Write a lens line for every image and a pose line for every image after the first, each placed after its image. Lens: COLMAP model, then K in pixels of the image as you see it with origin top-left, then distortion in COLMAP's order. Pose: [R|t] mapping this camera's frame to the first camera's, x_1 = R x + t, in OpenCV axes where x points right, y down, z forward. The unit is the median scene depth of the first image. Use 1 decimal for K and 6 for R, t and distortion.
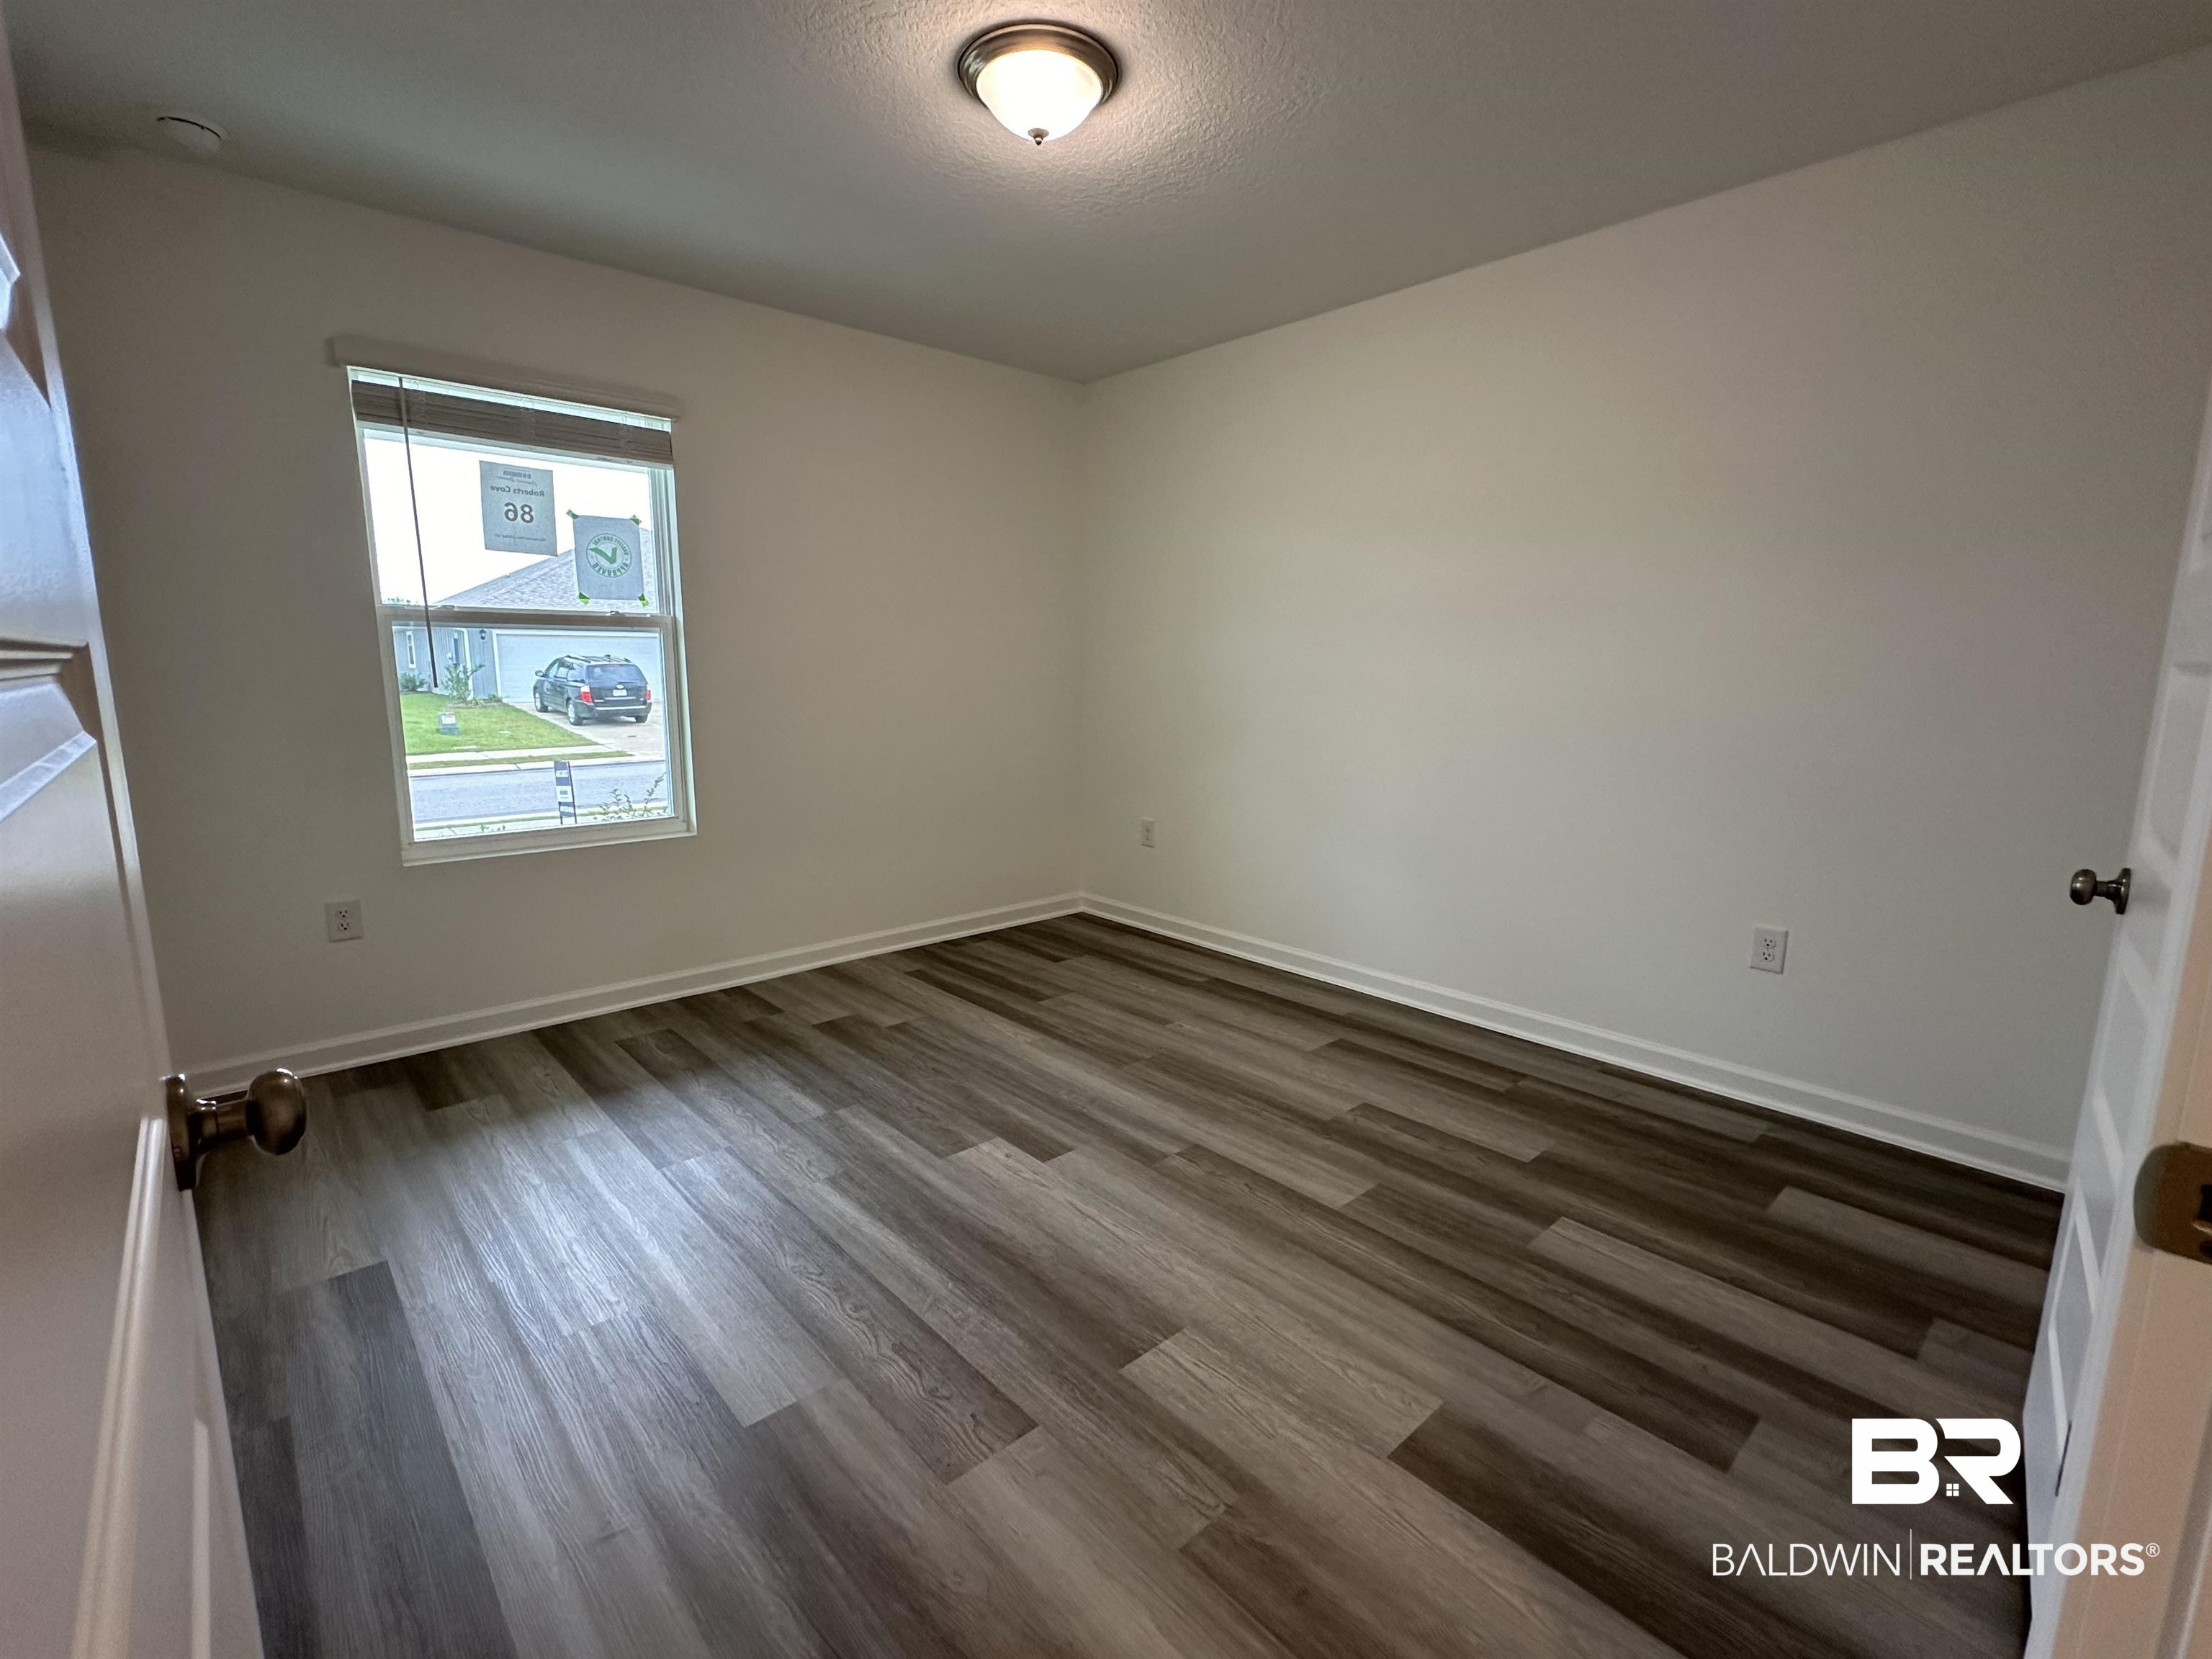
lens RADIAL K [[1007.2, 0, 1091.7], [0, 1007.2, 836.6], [0, 0, 1]] dist [-0.002582, -0.000447]
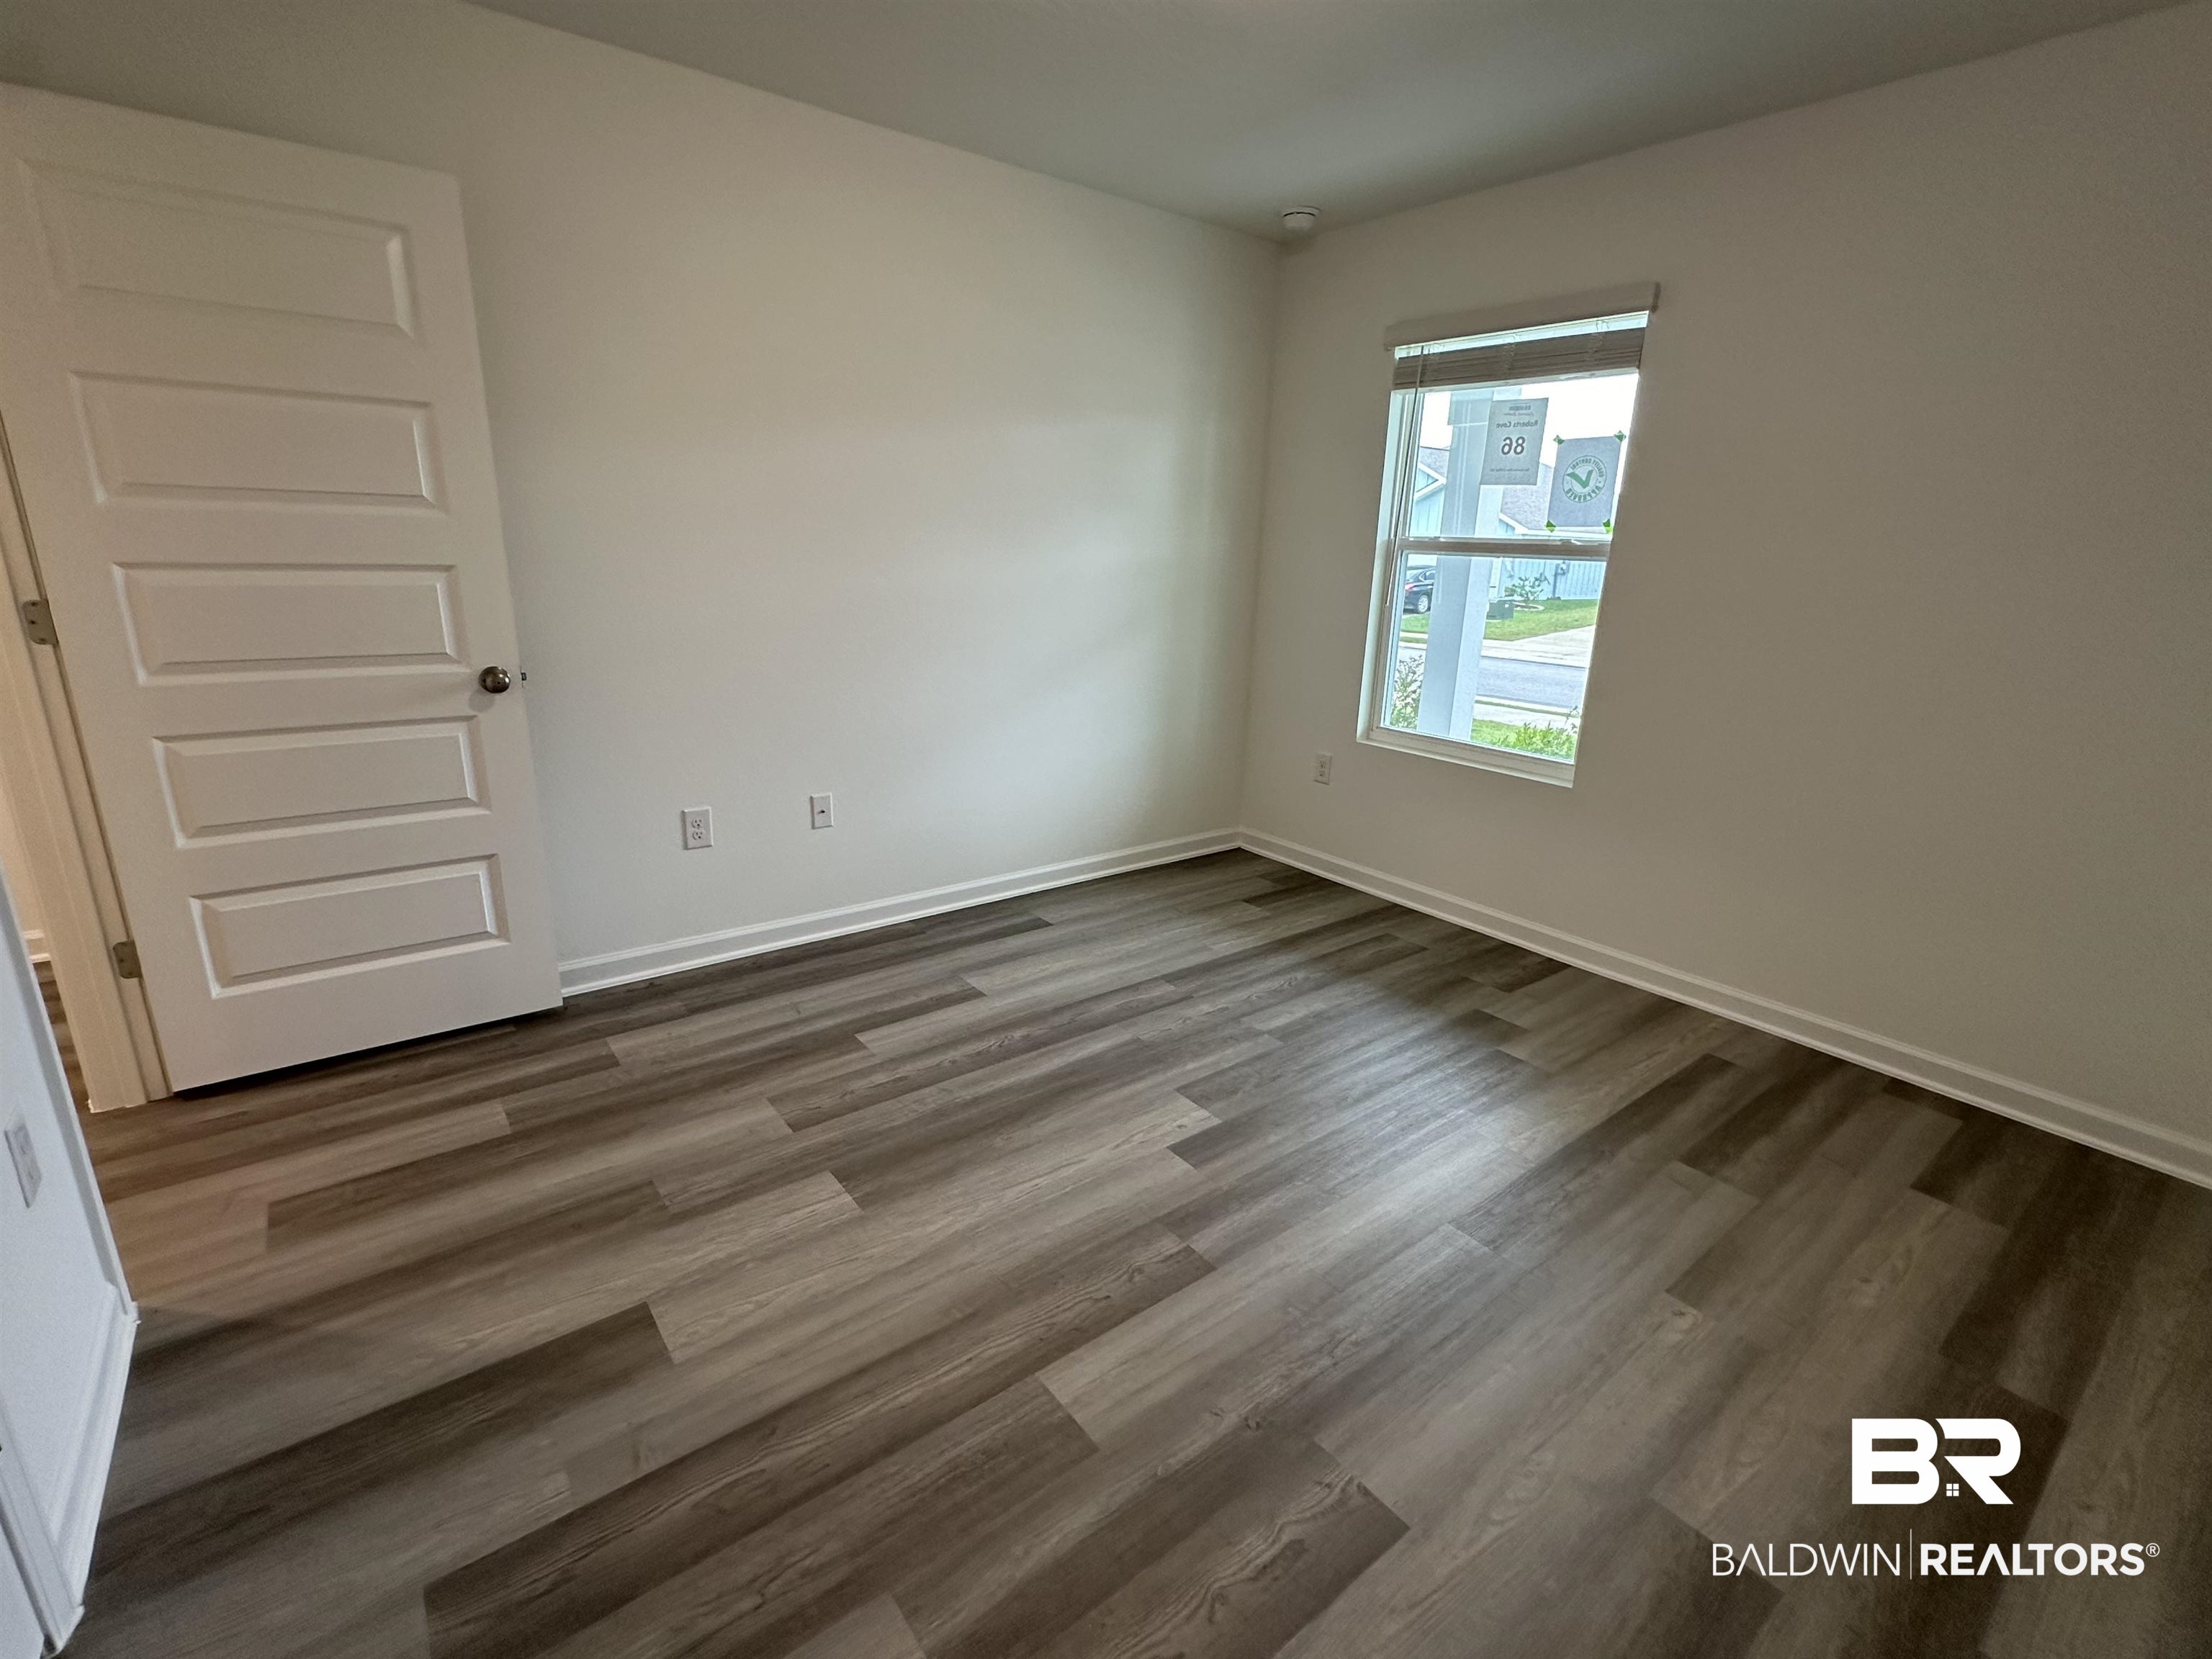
lens RADIAL K [[1007.2, 0, 1113.8], [0, 1007.2, 834.4], [0, 0, 1]] dist [-0.002582, -0.000447]
pose [[-0.073534, 0.272190, -0.959430, 0.687721], [-0.201259, 0.938191, 0.281590, -0.177960], [0.976774, 0.213800, -0.014208, 0.810429]]
